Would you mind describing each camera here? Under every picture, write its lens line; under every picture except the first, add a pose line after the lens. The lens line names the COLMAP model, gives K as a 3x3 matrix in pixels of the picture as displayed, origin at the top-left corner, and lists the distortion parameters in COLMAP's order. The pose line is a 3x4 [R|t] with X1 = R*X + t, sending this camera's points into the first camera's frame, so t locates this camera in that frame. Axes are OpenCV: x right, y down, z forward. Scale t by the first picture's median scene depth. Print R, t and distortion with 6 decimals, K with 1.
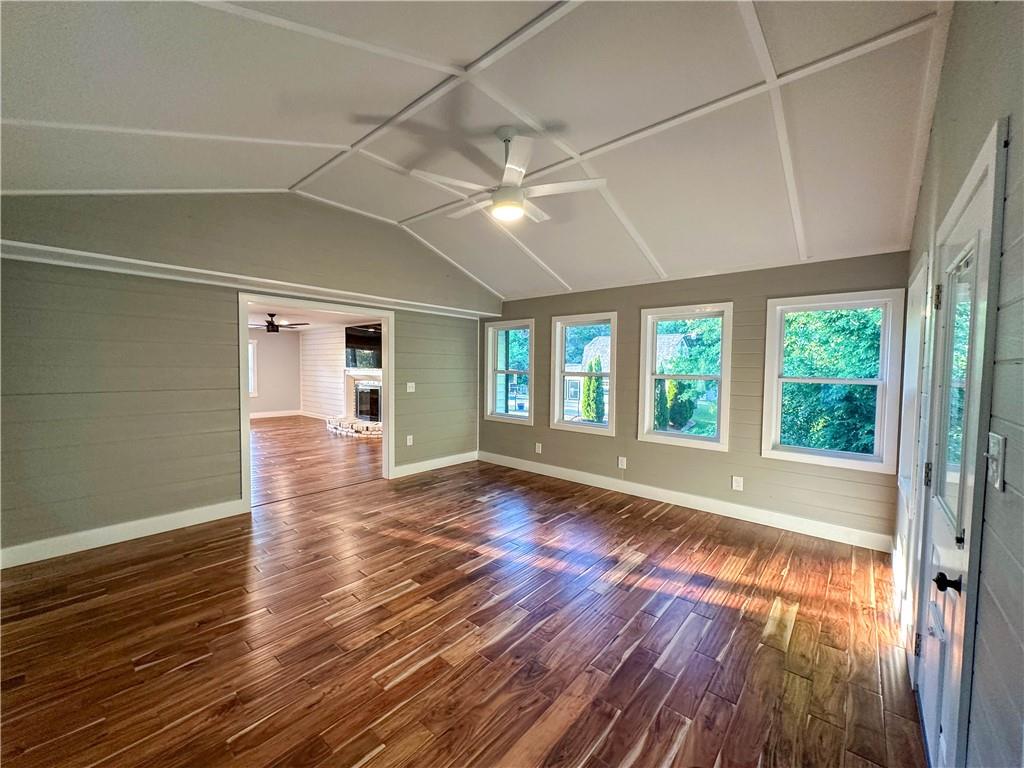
lens RADIAL K [[408.7, 0, 511.8], [0, 408.7, 380.6], [0, 0, 1]] dist [-0.001963, -0.000635]
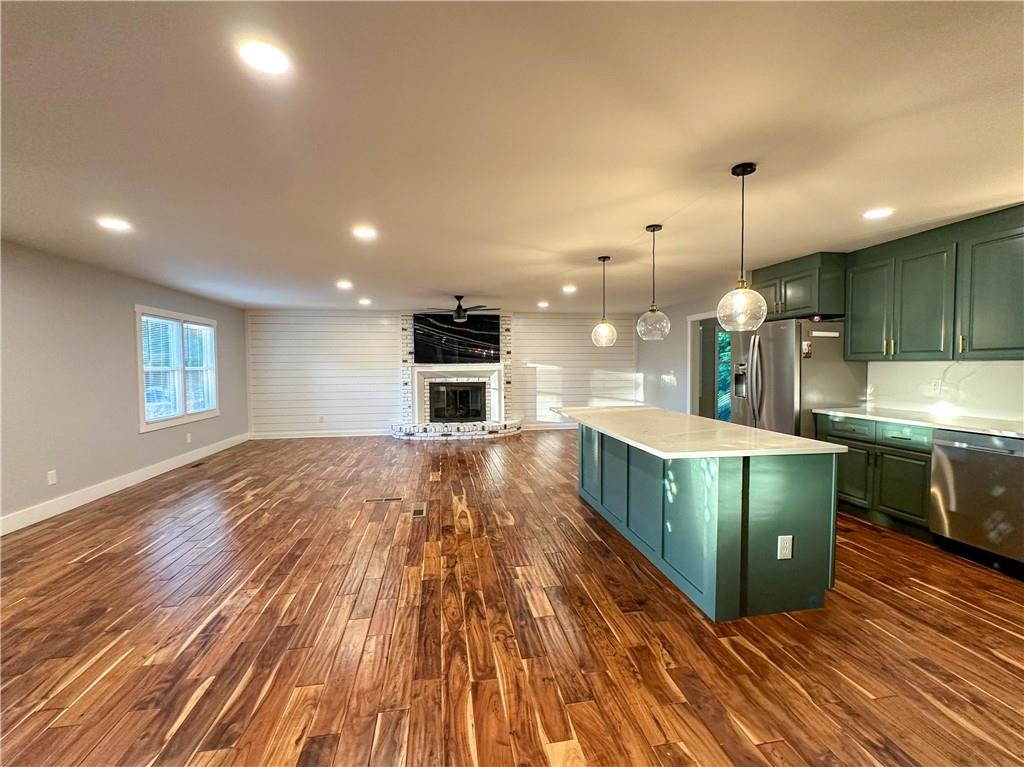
lens RADIAL K [[436.9, 0, 508.1], [0, 436.9, 380.2], [0, 0, 1]] dist [-0.001786, -0.000092]
pose [[0.640522, -0.030453, 0.767335, -0.989624], [0.045236, 0.998975, 0.001886, 0.008560], [-0.766606, 0.033504, 0.641243, 0.308453]]
